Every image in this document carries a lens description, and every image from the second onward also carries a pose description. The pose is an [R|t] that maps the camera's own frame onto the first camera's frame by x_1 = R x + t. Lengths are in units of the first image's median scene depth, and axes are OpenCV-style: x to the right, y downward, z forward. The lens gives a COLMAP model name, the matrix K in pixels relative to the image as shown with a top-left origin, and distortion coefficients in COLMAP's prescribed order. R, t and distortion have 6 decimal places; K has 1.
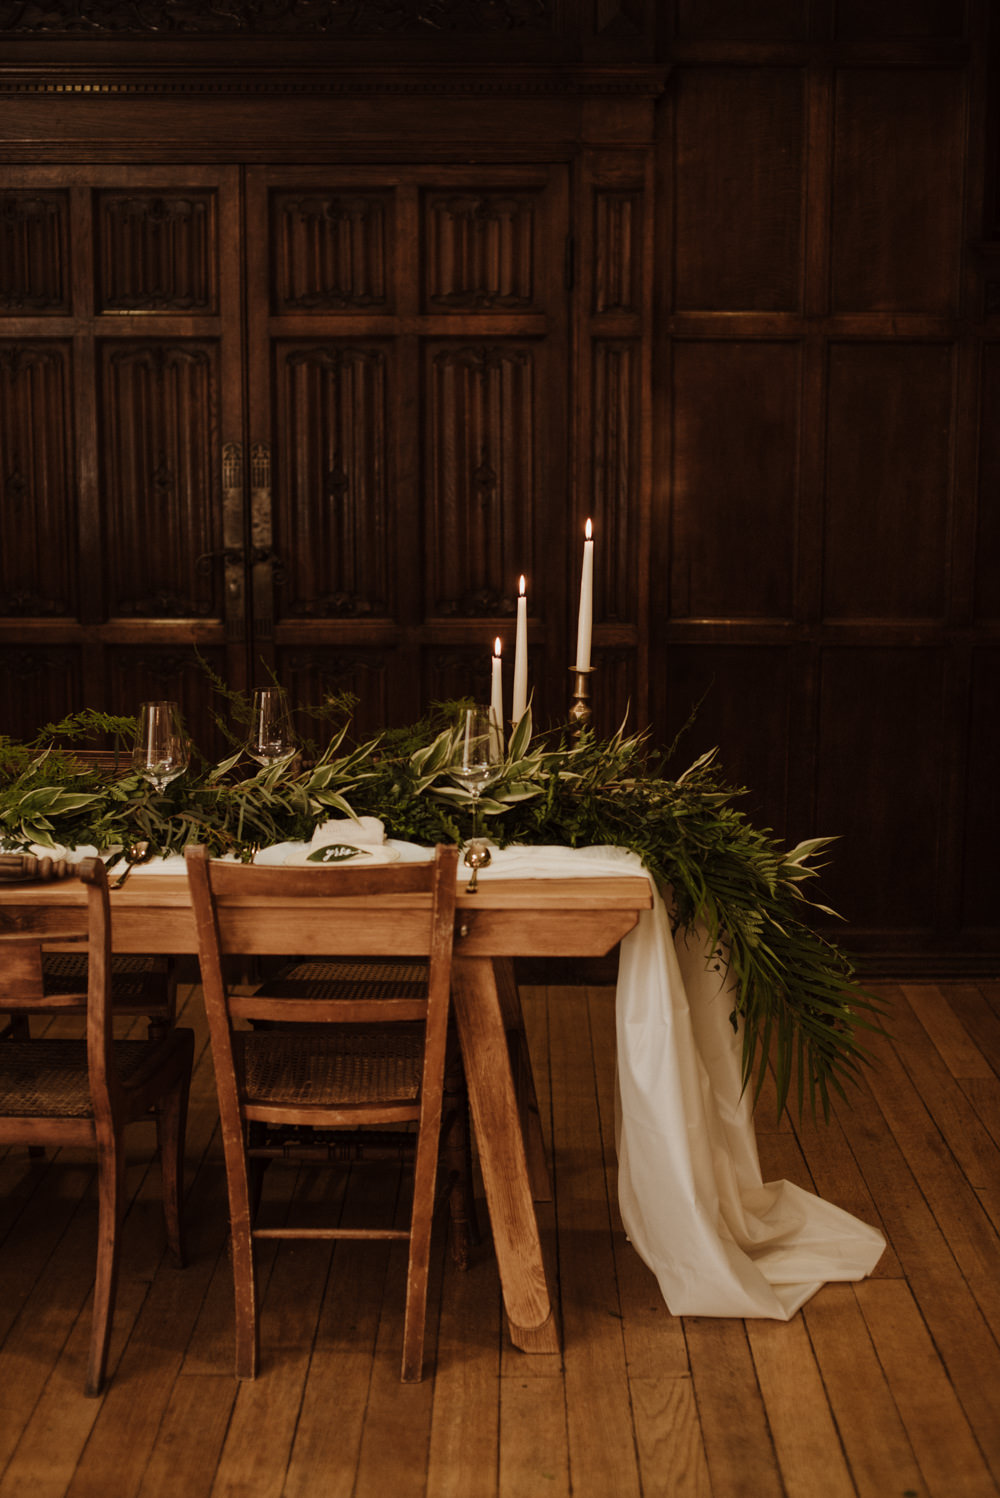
lens RADIAL K [[2100.7, 0, 493.0], [0, 2100.7, 752.0], [0, 0, 1]] dist [-0.118897, 0.000000]
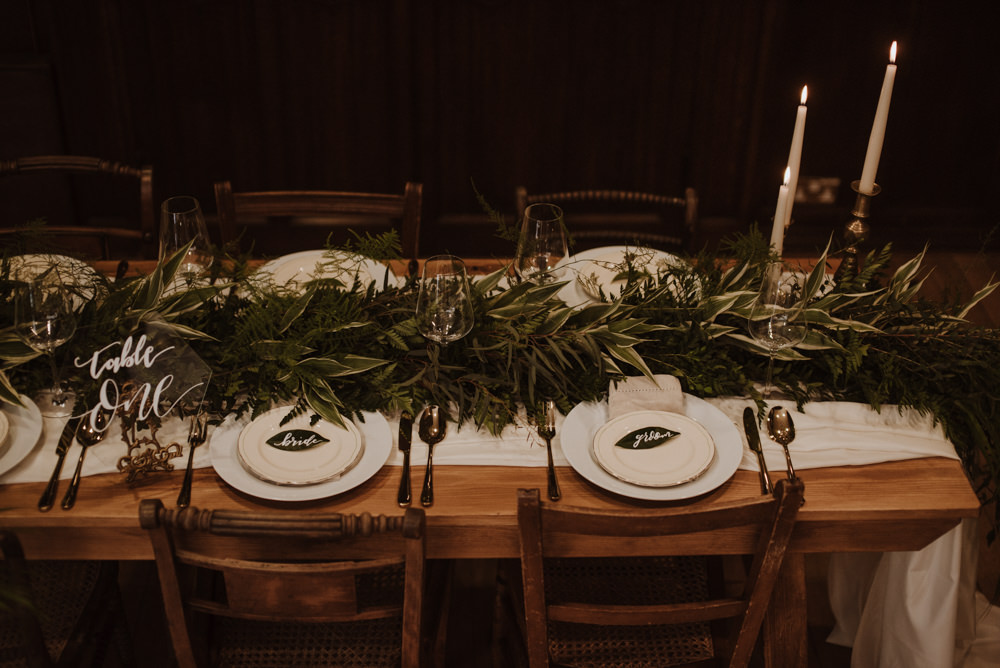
lens RADIAL K [[1319.6, 0, 492.2], [0, 1319.6, 332.4], [0, 0, 1]] dist [-0.114170, 0.000000]
pose [[0.998715, -0.013676, 0.048805, -0.165714], [-0.006328, 0.921731, 0.387779, -0.219321], [-0.050288, -0.387589, 0.920460, 0.445014]]
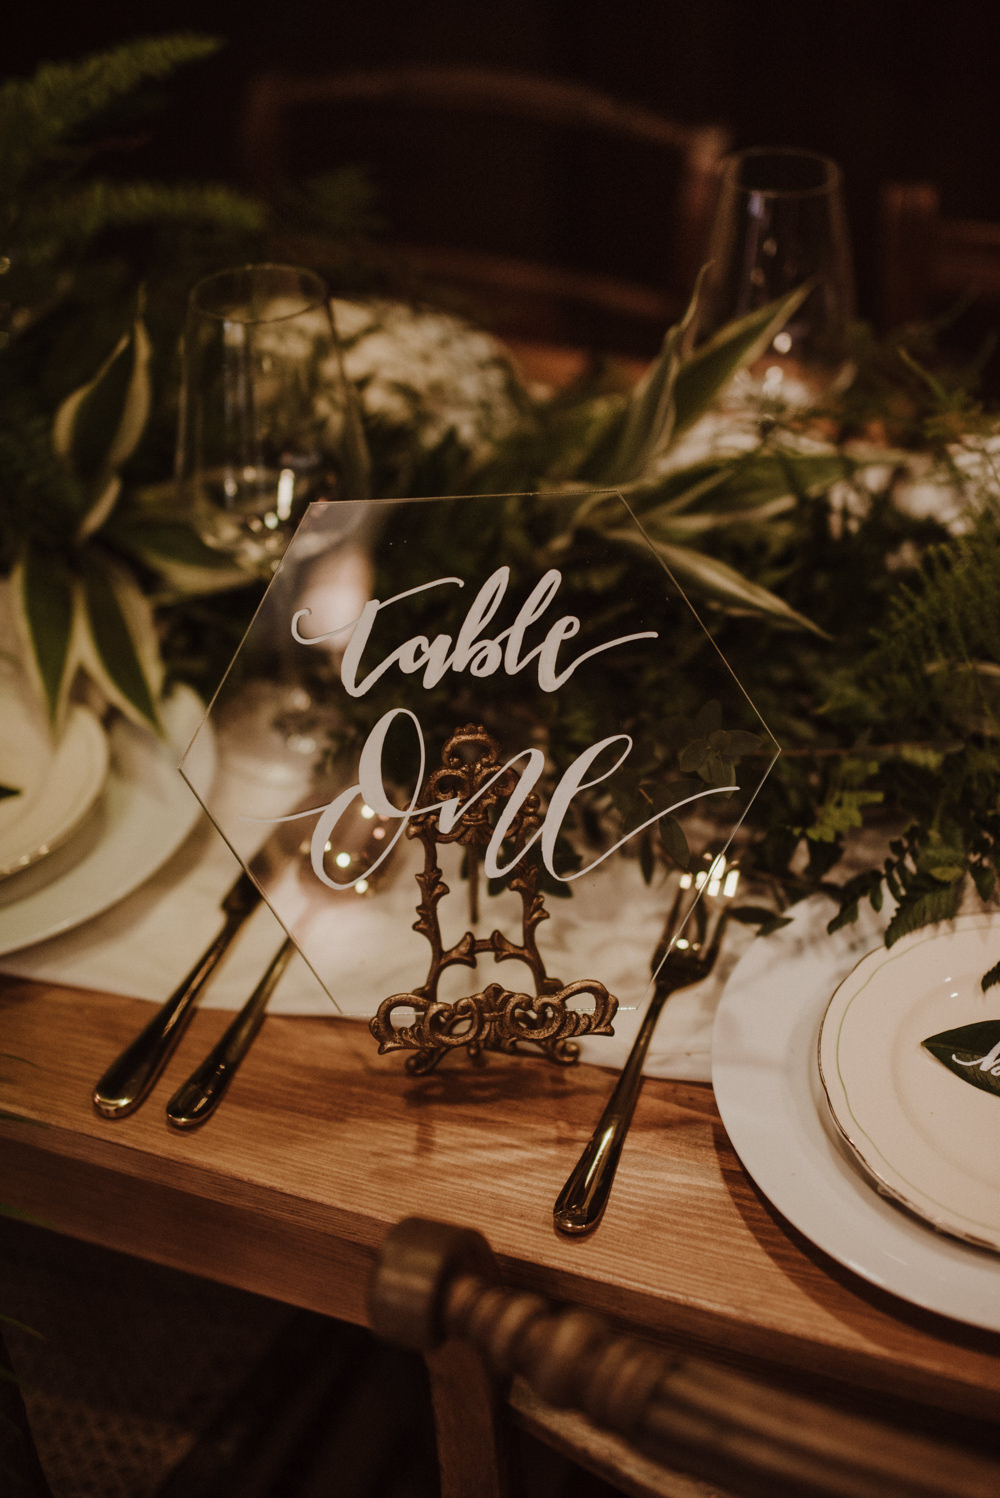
lens RADIAL K [[2100.7, 0, 498.4], [0, 2100.7, 755.3], [0, 0, 1]] dist [-0.118897, 0.000000]
pose [[0.940396, 0.184663, -0.285578, -0.219716], [-0.034766, 0.887536, 0.459425, -0.094039], [0.338300, -0.422113, 0.841055, 0.747997]]
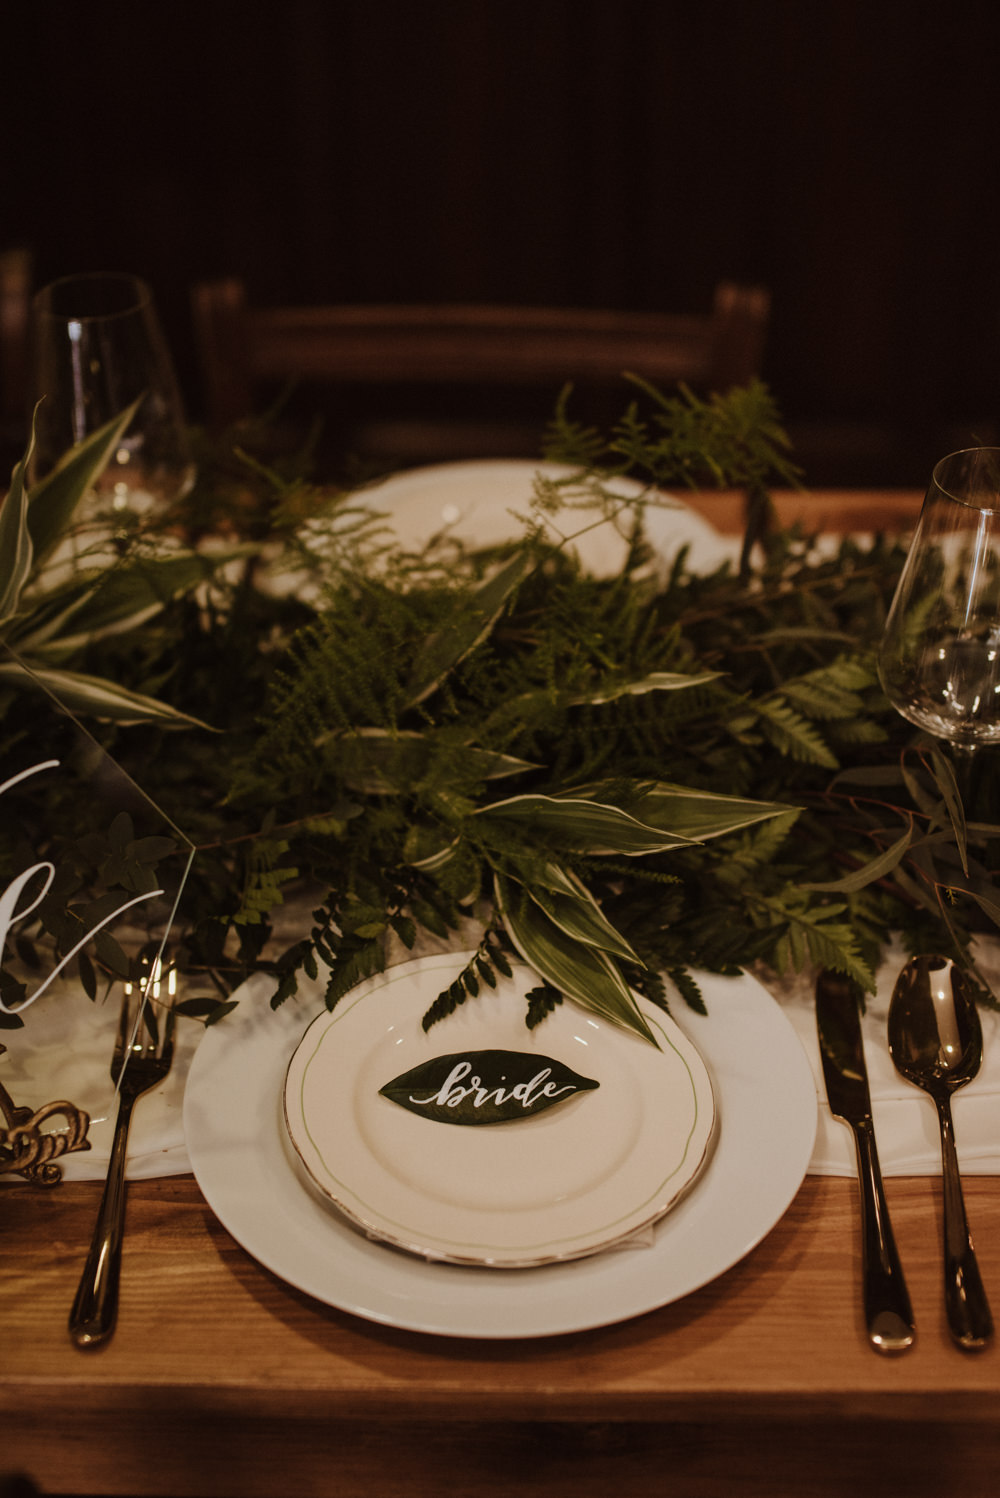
lens RADIAL K [[2100.7, 0, 502.2], [0, 2100.7, 774.4], [0, 0, 1]] dist [-0.118897, 0.000000]
pose [[0.999946, -0.005534, -0.008766, -0.218754], [0.008778, 0.901835, 0.431991, -0.102128], [0.005515, -0.432045, 0.901835, 0.737521]]
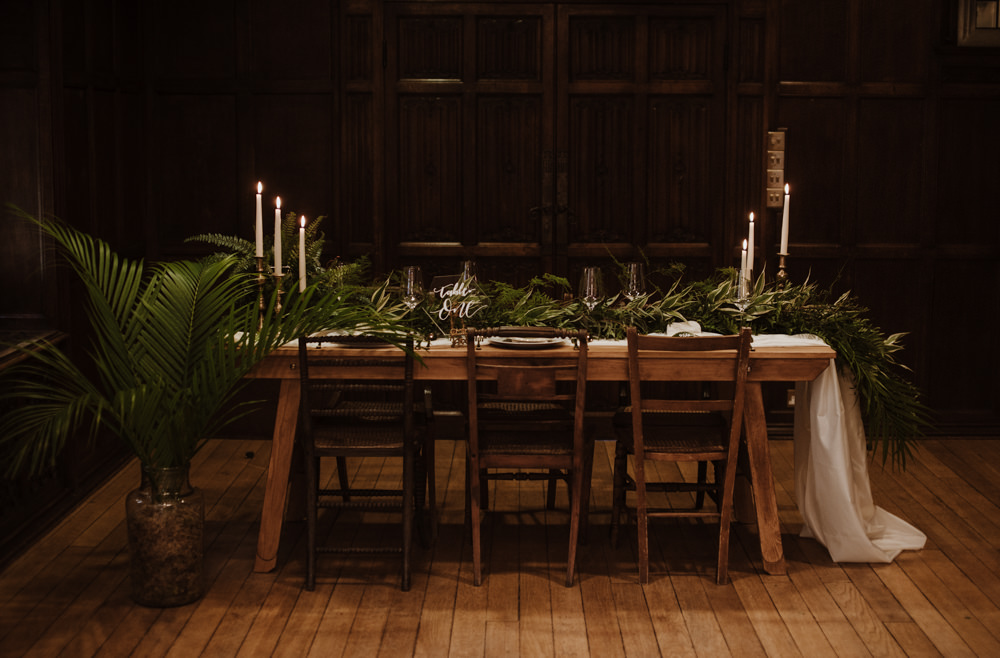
lens RADIAL K [[1463.6, 0, 495.0], [0, 1463.6, 322.1], [0, 0, 1]] dist [-0.120916, 0.000000]
pose [[1.000000, 0.000078, 0.000696, -0.254446], [-0.000050, 0.999179, -0.040522, 0.090083], [-0.000698, 0.040522, 0.999178, -0.458268]]
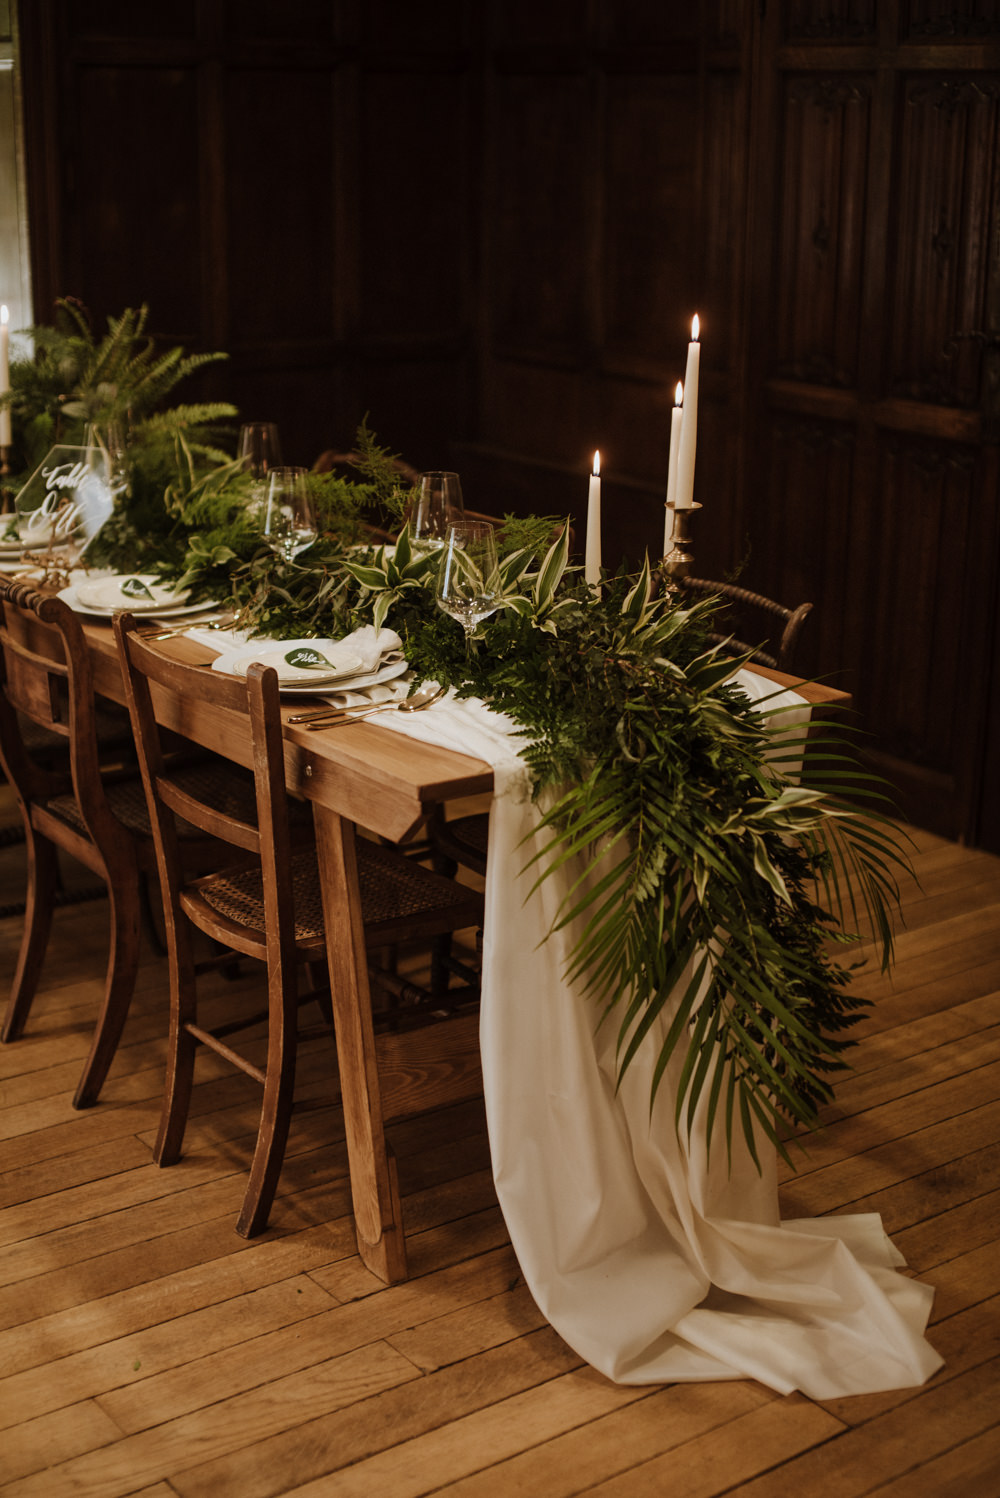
lens RADIAL K [[2100.7, 0, 483.7], [0, 2100.7, 756.3], [0, 0, 1]] dist [-0.118897, 0.000000]
pose [[0.599419, 0.243032, -0.762648, 0.637895], [-0.149327, 0.970018, 0.191747, -0.090850], [0.786383, -0.001053, 0.617738, 0.480361]]
